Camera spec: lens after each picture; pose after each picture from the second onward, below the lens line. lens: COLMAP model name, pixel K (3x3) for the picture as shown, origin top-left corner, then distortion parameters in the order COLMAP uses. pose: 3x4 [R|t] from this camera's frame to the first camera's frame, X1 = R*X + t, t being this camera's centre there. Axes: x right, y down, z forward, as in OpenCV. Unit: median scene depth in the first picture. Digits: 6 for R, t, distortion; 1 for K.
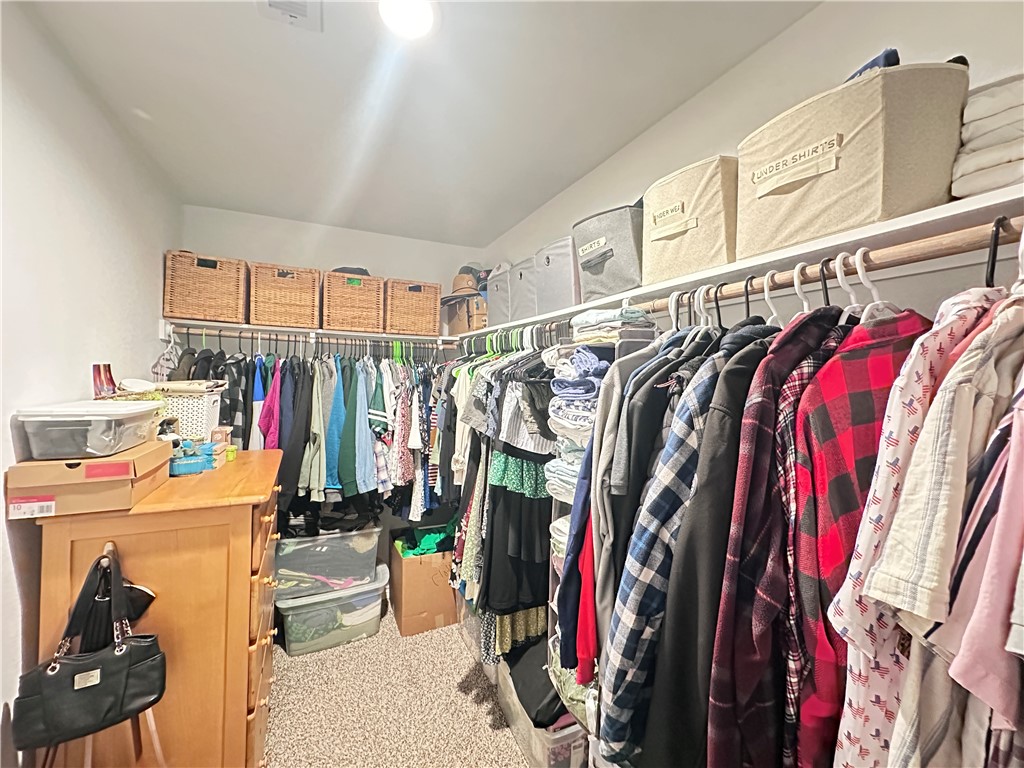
lens RADIAL K [[410.0, 0, 512.0], [0, 410.0, 384.0], [0, 0, 1]] dist [-0.000878, 0.000242]
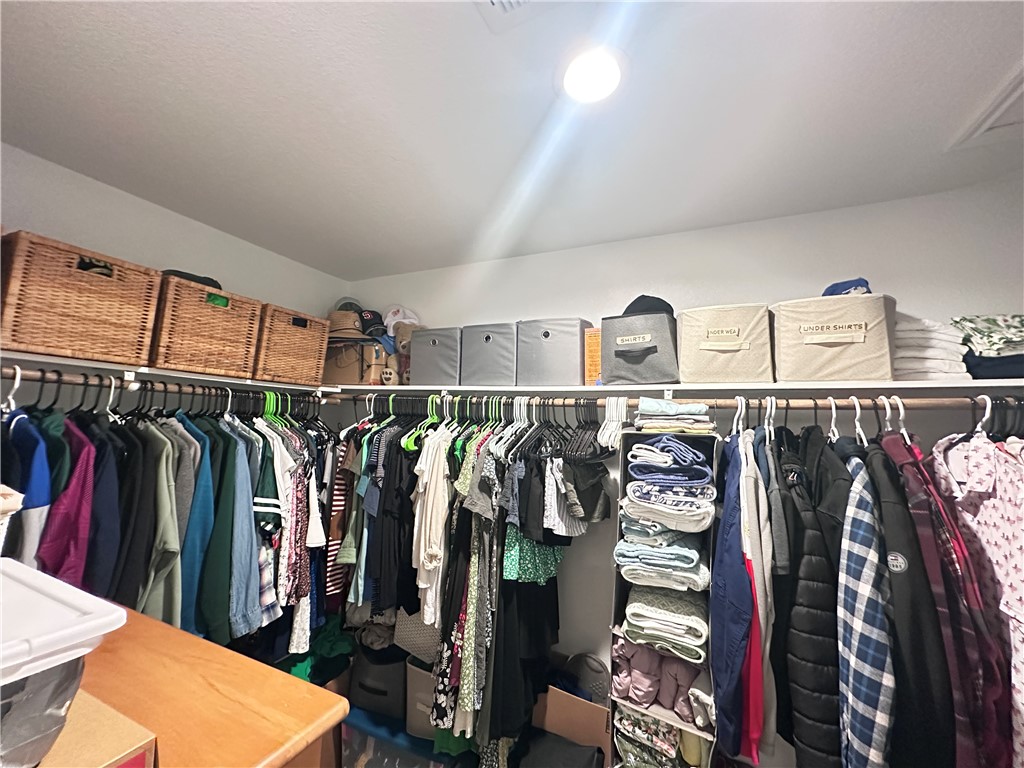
lens RADIAL K [[410.0, 0, 512.0], [0, 410.0, 384.0], [0, 0, 1]] dist [-0.000878, 0.000242]
pose [[0.775112, 0.072314, 0.627671, -0.451646], [-0.012914, 0.995034, -0.098690, -0.060149], [-0.631691, 0.068391, 0.772197, 0.215317]]
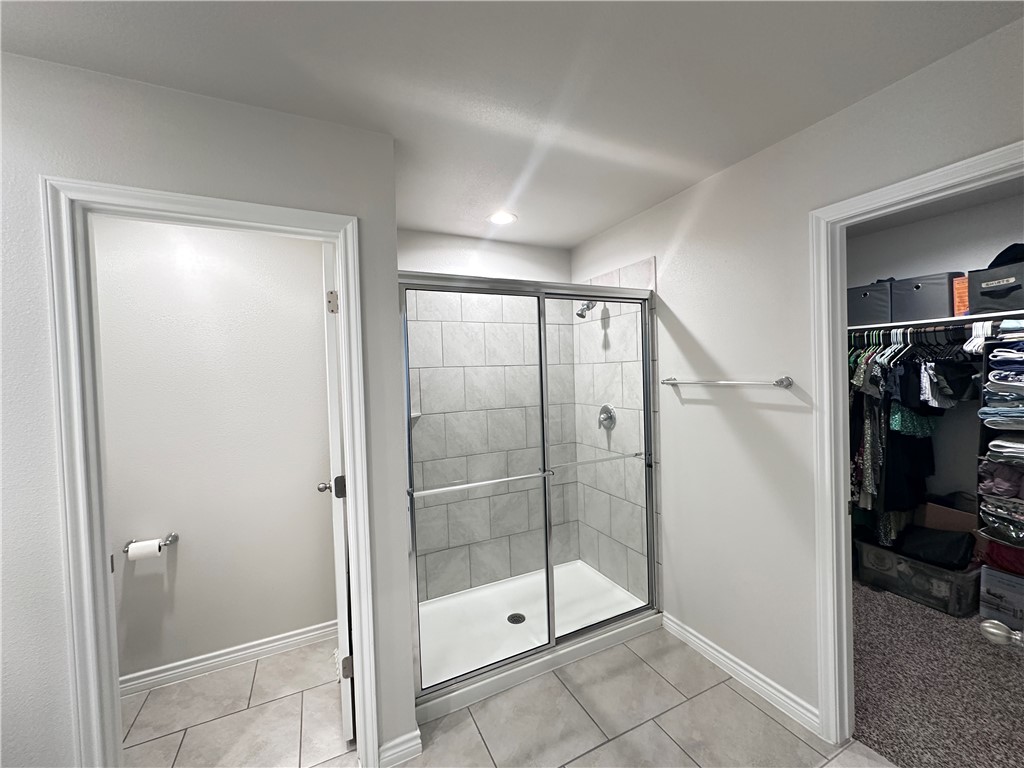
lens RADIAL K [[410.0, 0, 512.0], [0, 410.0, 384.0], [0, 0, 1]] dist [-0.000878, 0.000242]
pose [[0.999204, -0.039856, -0.001498, -1.108094], [0.039869, 0.999158, 0.009652, -0.005840], [0.001112, -0.009704, 0.999952, -0.428794]]
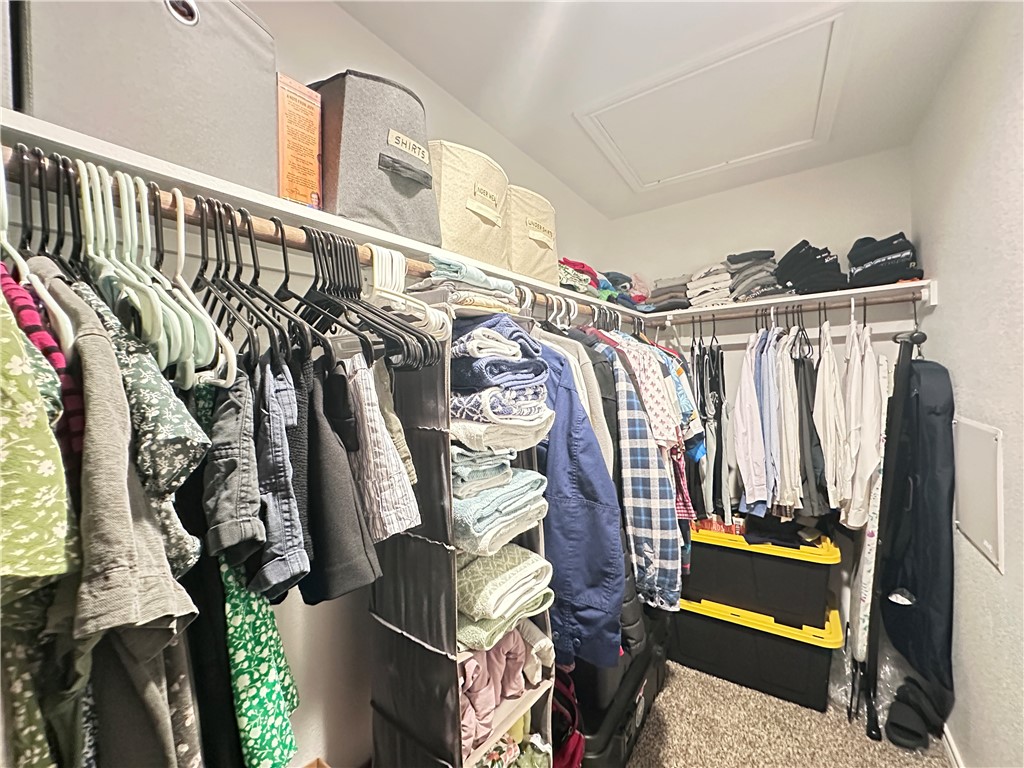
lens RADIAL K [[410.0, 0, 512.0], [0, 410.0, 384.0], [0, 0, 1]] dist [-0.000878, 0.000242]
pose [[-0.500407, -0.008211, 0.865751, -0.249282], [0.049696, 0.998034, 0.038191, 0.001143], [-0.864363, 0.062136, -0.499015, 0.720819]]
